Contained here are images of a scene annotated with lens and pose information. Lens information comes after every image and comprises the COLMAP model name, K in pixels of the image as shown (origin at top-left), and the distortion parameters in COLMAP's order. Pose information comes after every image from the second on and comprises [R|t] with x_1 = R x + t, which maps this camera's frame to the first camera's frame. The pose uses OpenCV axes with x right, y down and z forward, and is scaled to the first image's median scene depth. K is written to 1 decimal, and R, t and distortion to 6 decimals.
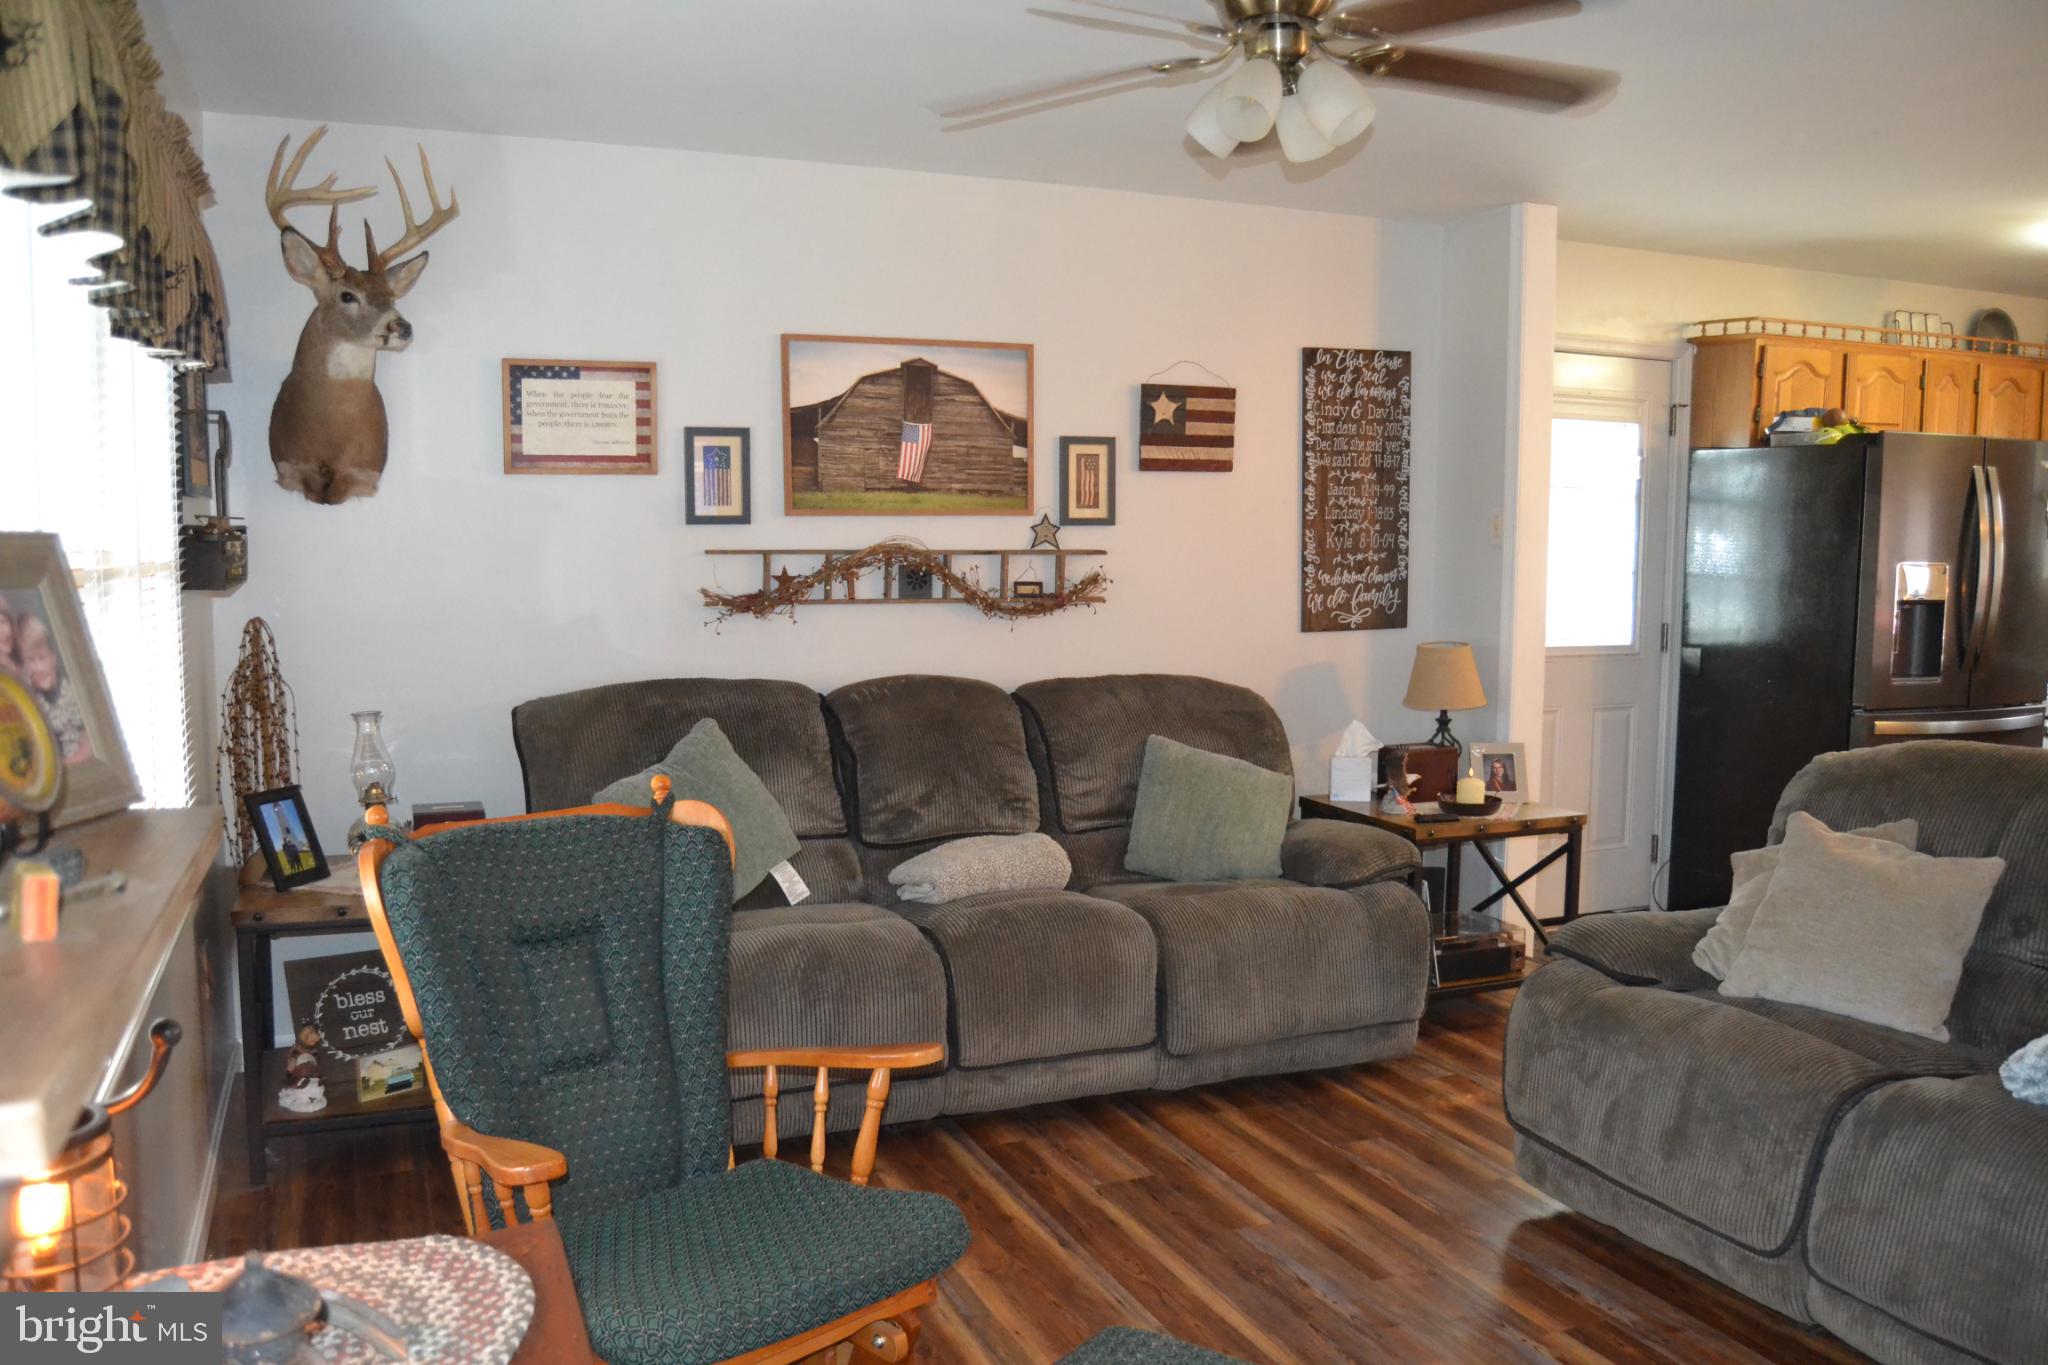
lens RADIAL K [[1634.8, 0, 1017.2], [0, 1634.8, 716.3], [0, 0, 1]] dist [-0.096436, 0.037664]
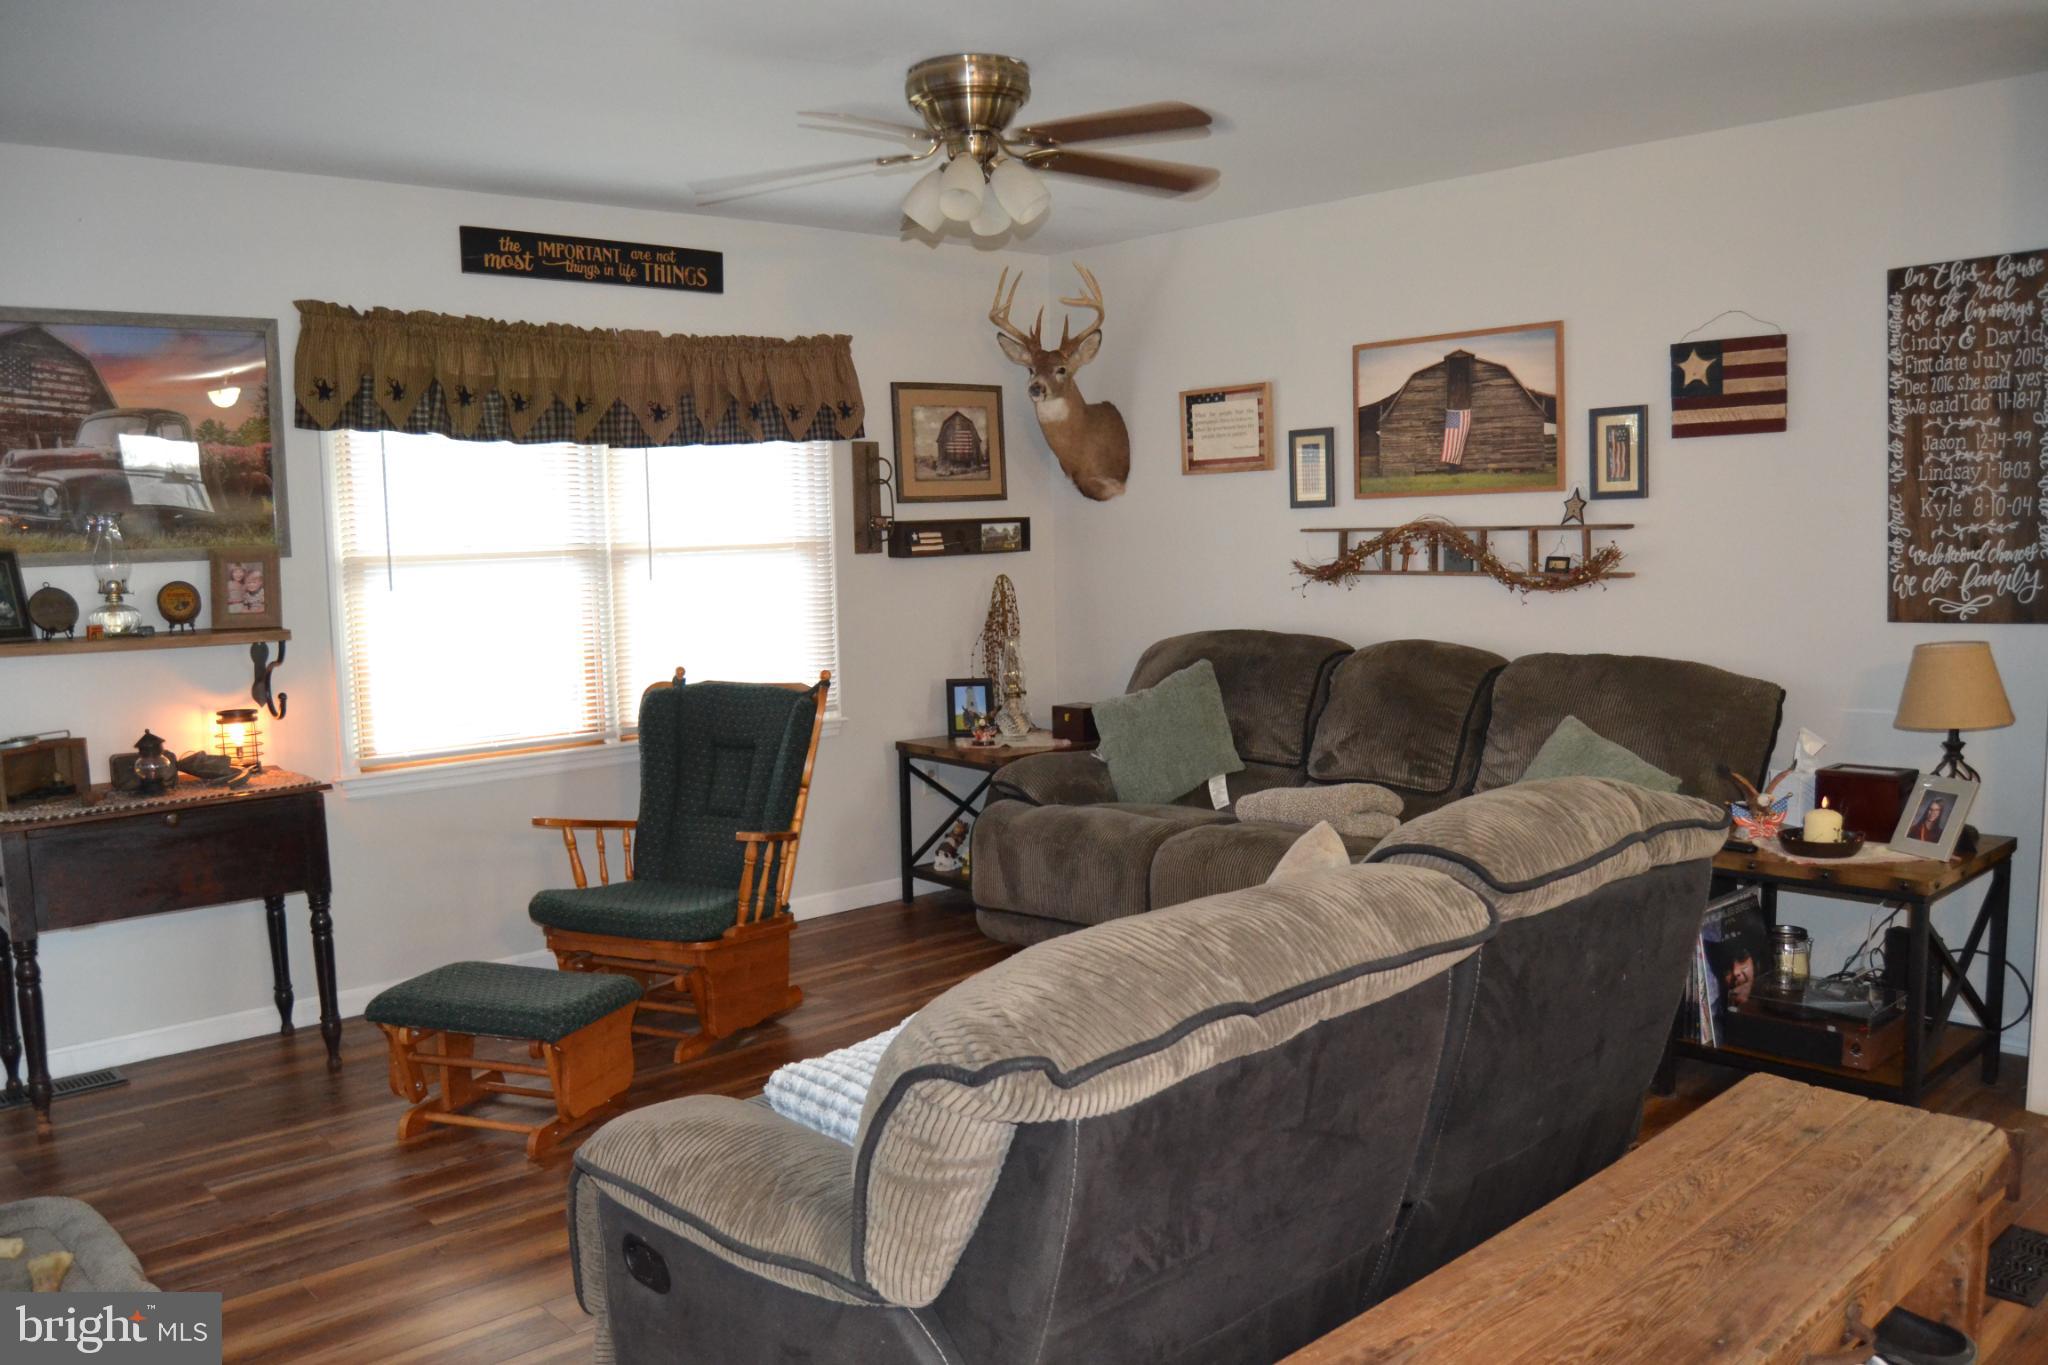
lens RADIAL K [[1634.8, 0, 1019.8], [0, 1634.8, 701.4], [0, 0, 1]] dist [-0.096436, 0.037664]
pose [[0.332901, 0.086568, -0.938980, 0.806513], [-0.080281, 0.994764, 0.063249, -0.028876], [0.939538, 0.054326, 0.338108, 0.342358]]
